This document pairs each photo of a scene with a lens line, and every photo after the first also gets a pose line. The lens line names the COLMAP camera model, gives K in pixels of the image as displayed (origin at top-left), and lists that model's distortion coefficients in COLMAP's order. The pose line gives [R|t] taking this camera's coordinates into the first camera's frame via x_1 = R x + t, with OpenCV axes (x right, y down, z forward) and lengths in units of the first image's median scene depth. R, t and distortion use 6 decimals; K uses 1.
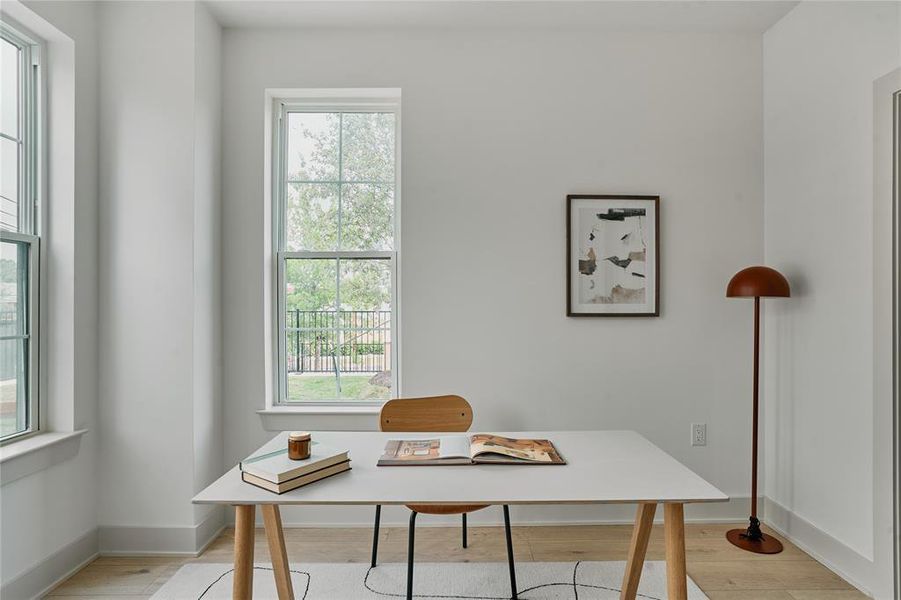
lens RADIAL K [[484.6, 0, 450.5], [0, 484.6, 300.0], [0, 0, 1]] dist [-0.063156, 0.035356]
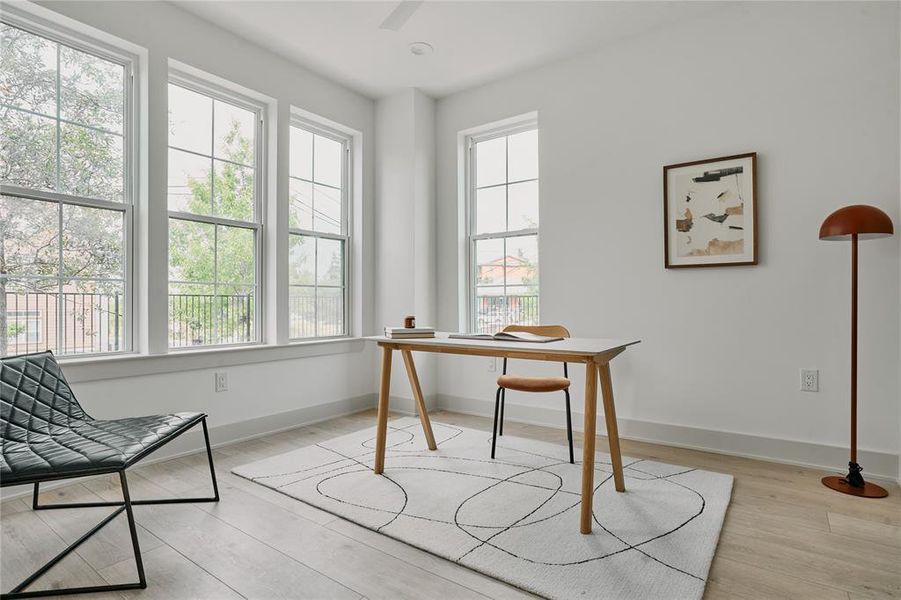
lens RADIAL K [[484.6, 0, 450.5], [0, 484.6, 300.0], [0, 0, 1]] dist [-0.063156, 0.035356]
pose [[0.790491, -0.008764, -0.612411, 0.541733], [0.007136, 0.999962, -0.005099, 0.113862], [0.612432, -0.000340, 0.790523, -0.257487]]
